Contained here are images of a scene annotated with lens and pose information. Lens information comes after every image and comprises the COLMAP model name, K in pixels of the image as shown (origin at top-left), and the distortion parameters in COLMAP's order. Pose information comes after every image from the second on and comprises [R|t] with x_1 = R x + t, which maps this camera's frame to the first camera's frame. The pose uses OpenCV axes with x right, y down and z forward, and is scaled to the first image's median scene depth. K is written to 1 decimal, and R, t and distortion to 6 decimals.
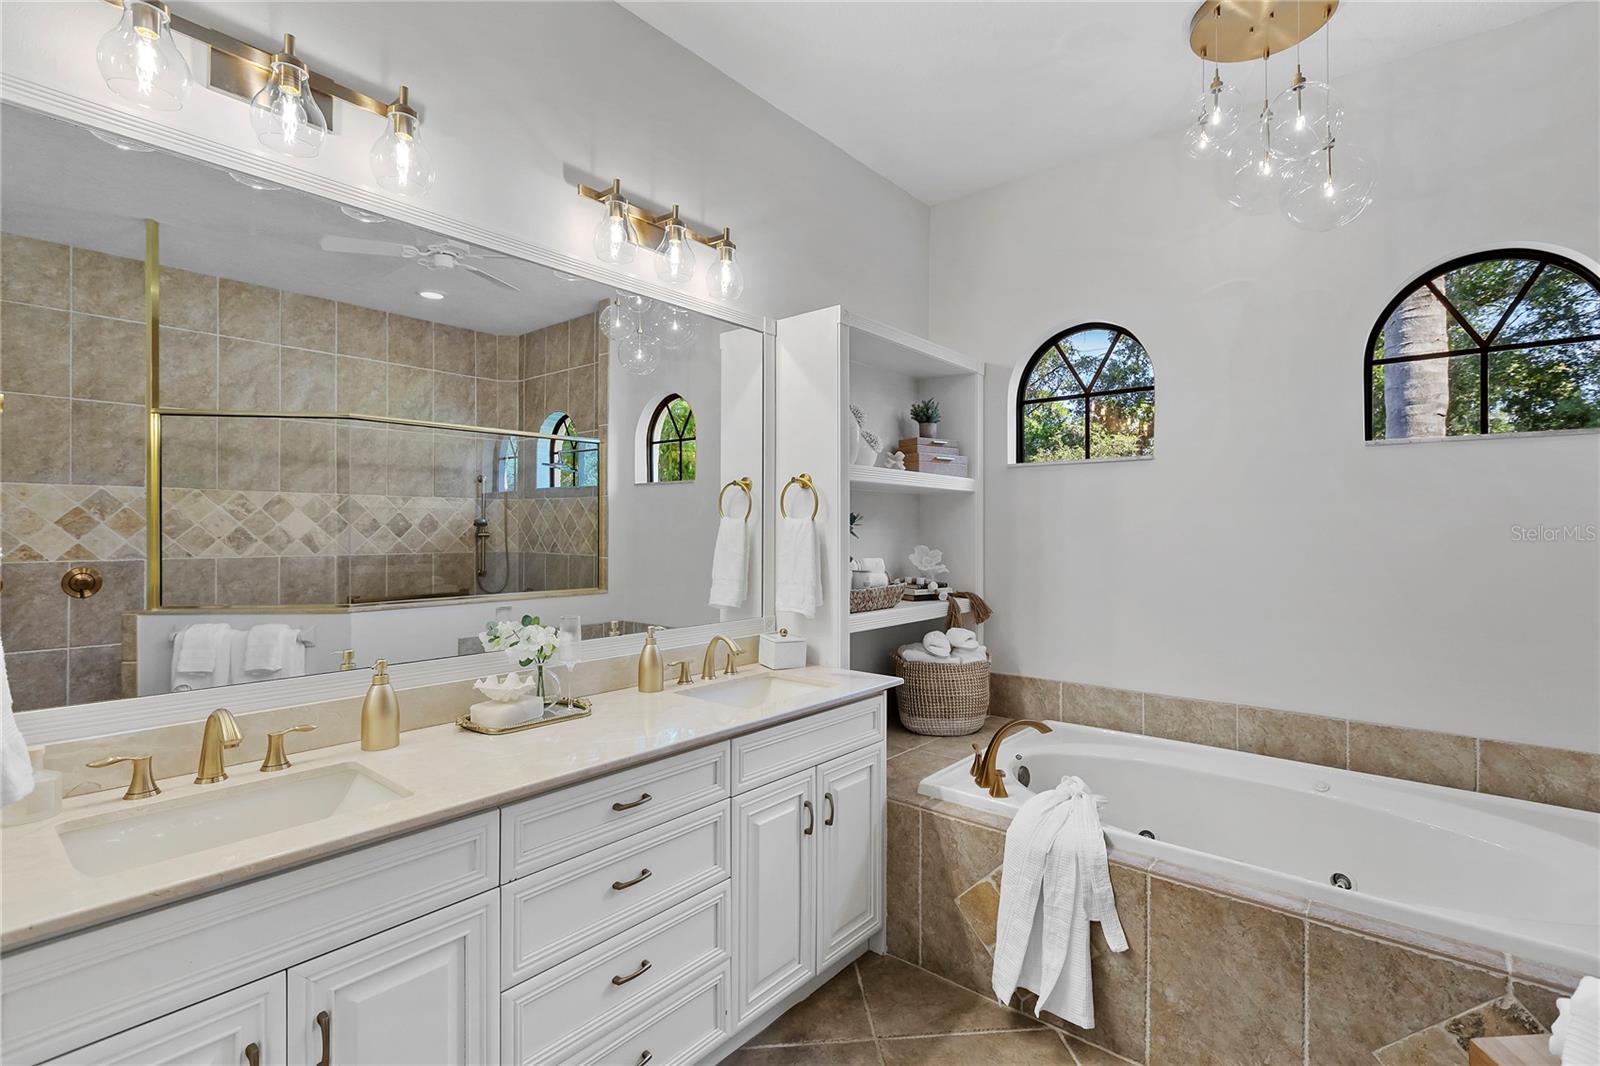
lens RADIAL K [[737.0, 0, 805.9], [0, 737.0, 528.3], [0, 0, 1]] dist [0.000246, -0.001852]
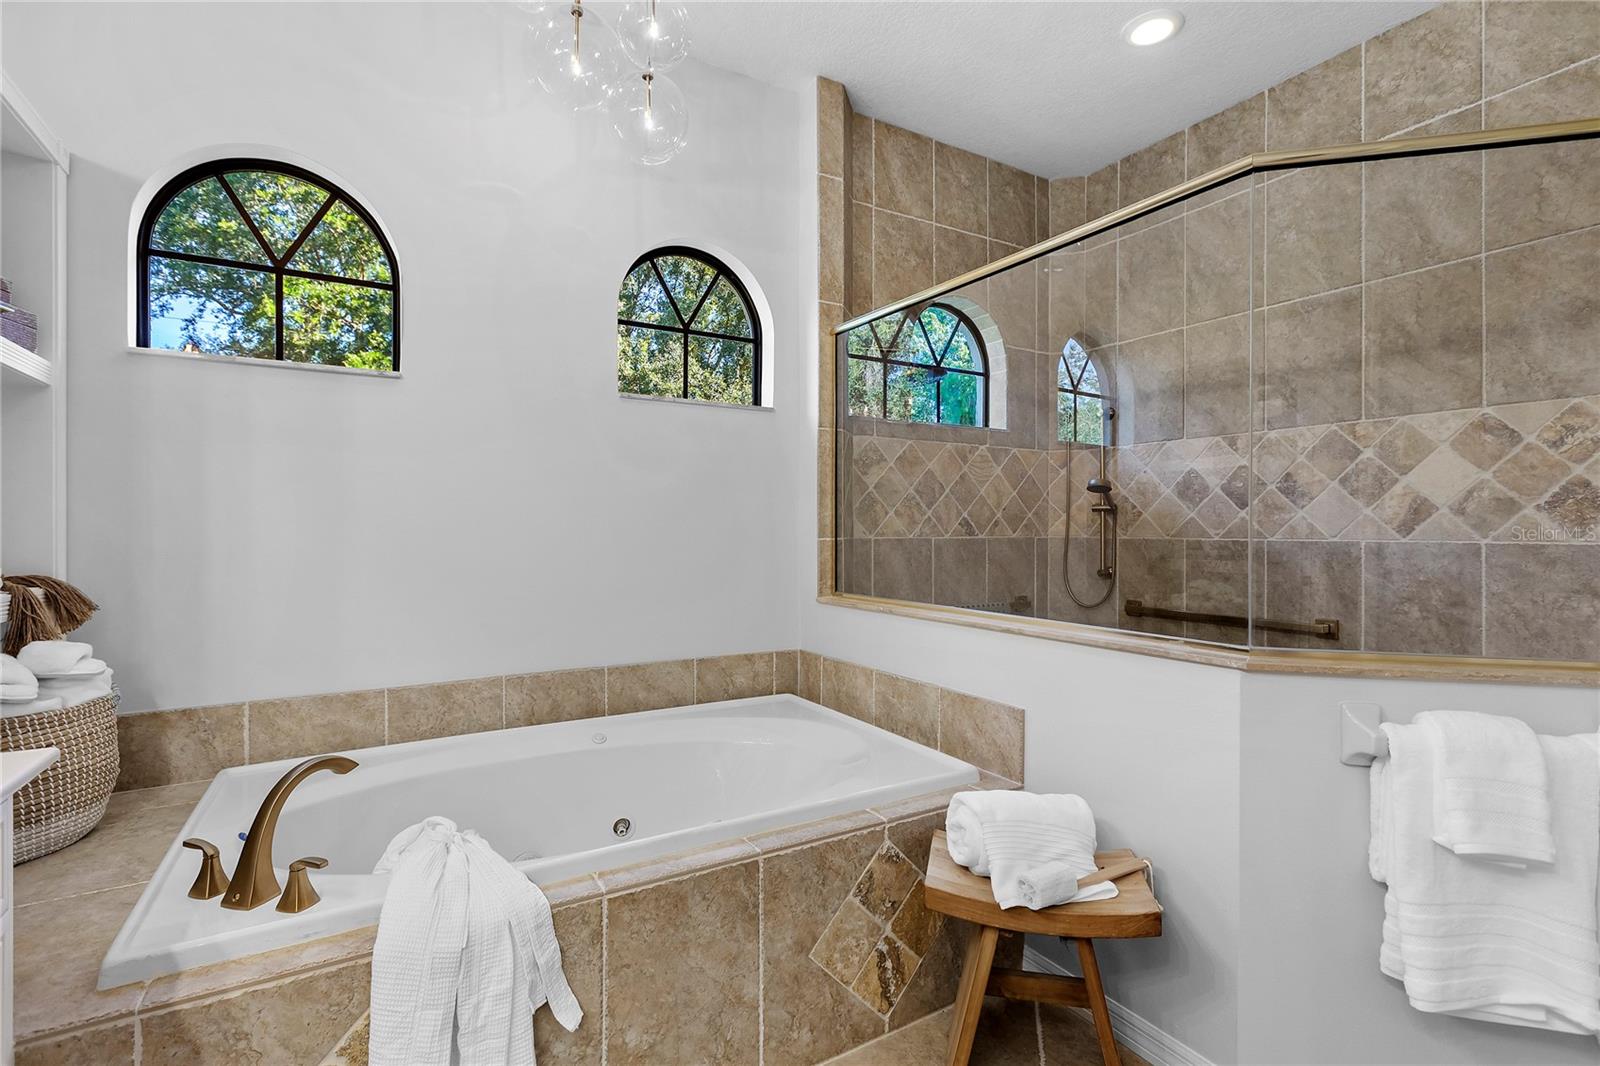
lens RADIAL K [[737.0, 0, 805.9], [0, 737.0, 528.3], [0, 0, 1]] dist [0.000246, -0.001852]
pose [[0.321309, -0.000993, 0.946974, -0.141772], [-0.000197, 0.999999, 0.001115, 0.076679], [-0.946974, -0.000545, 0.321309, 0.458110]]
